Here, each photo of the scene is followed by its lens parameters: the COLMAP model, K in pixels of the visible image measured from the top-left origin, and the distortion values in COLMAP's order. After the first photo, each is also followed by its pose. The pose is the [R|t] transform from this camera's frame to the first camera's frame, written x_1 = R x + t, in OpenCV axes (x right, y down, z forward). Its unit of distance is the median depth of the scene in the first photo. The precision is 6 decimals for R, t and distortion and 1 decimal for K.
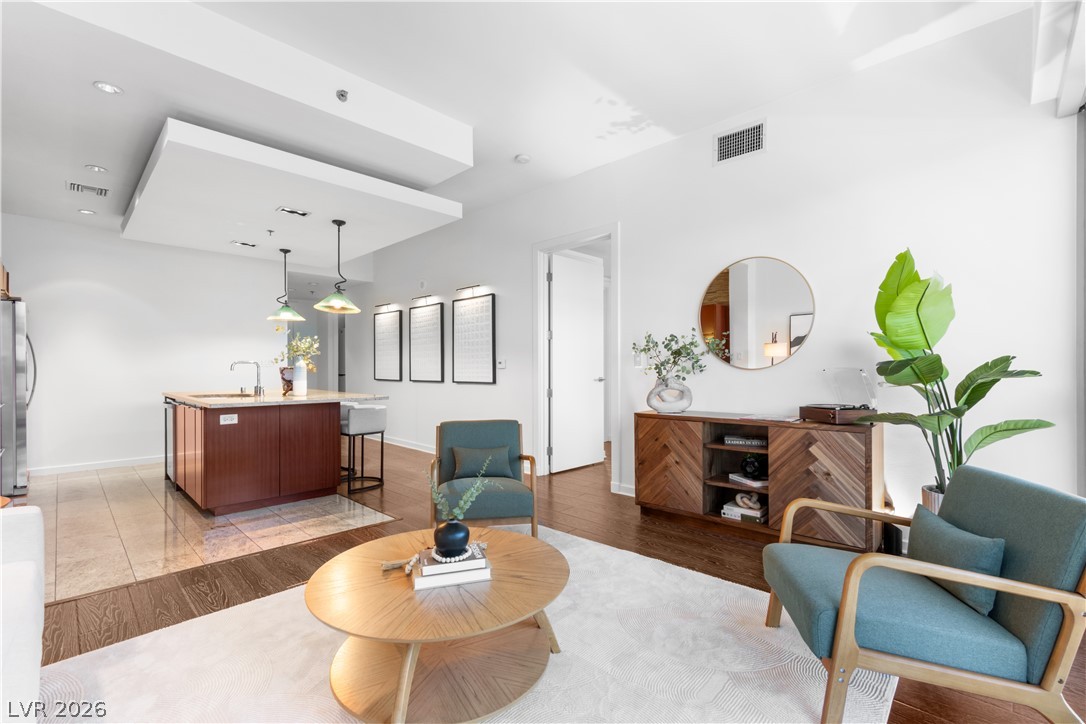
lens RADIAL K [[478.5, 0, 542.1], [0, 478.5, 367.4], [0, 0, 1]] dist [-0.002672, -0.000418]
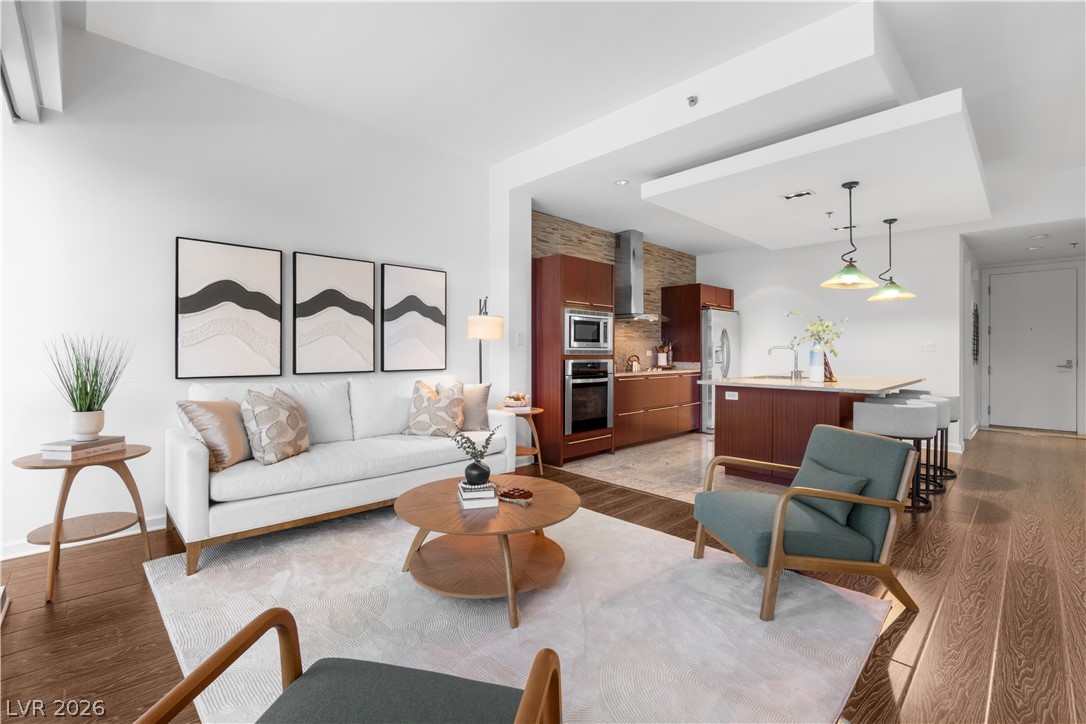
lens RADIAL K [[477.1, 0, 539.8], [0, 477.1, 350.0], [0, 0, 1]] dist [-0.001245, 0.000132]
pose [[-0.029110, -0.002154, -0.999574, 0.456524], [-0.002514, 0.999995, -0.002081, -0.000769], [0.999573, 0.002452, -0.029115, 0.468959]]
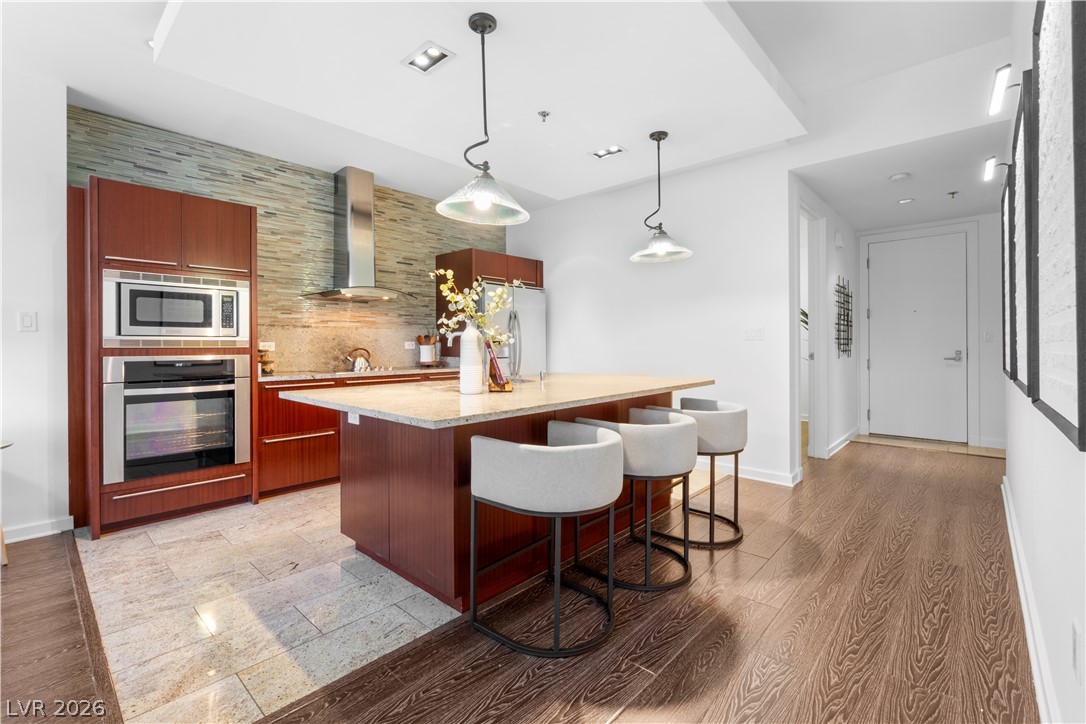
lens RADIAL K [[479.9, 0, 537.8], [0, 479.9, 344.9], [0, 0, 1]] dist [-0.001827, 0.000091]
pose [[0.028876, 0.000338, -0.999583, 0.035960], [0.003799, 0.999993, 0.000448, 0.005282], [0.999576, -0.003811, 0.028875, 1.047450]]
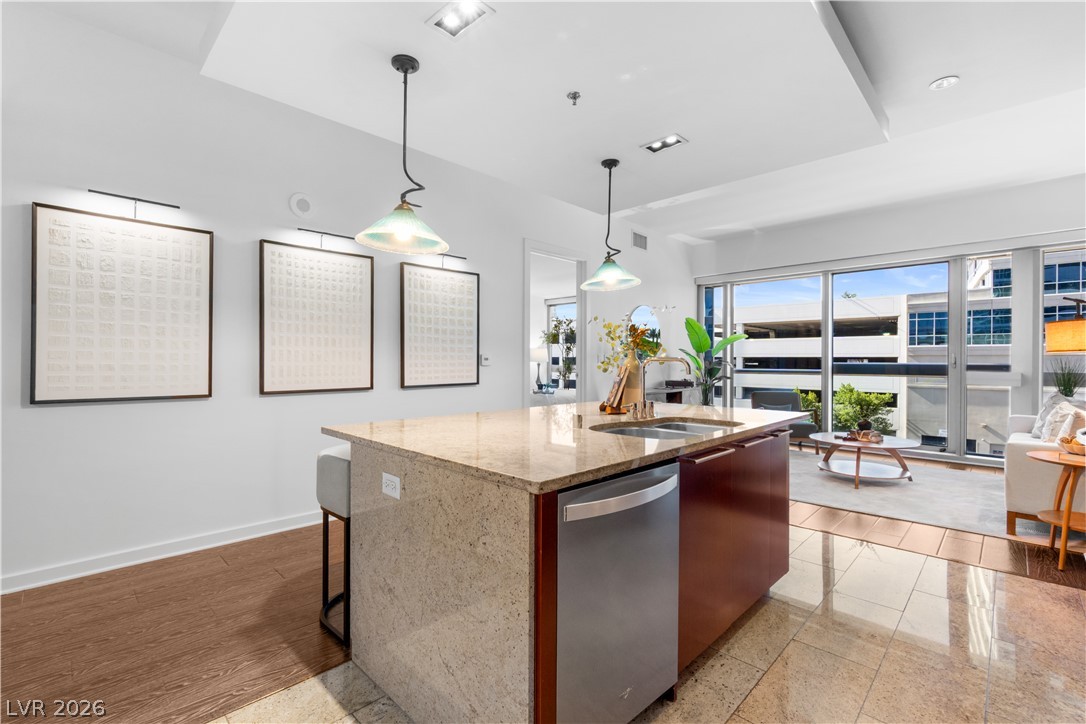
lens RADIAL K [[480.4, 0, 536.7], [0, 480.4, 361.0], [0, 0, 1]] dist [-0.005144, -0.000063]
pose [[0.004457, -0.001279, 0.999989, -1.151488], [-0.003356, 0.999994, 0.001294, -0.008331], [-0.999984, -0.003362, 0.004453, 1.114806]]
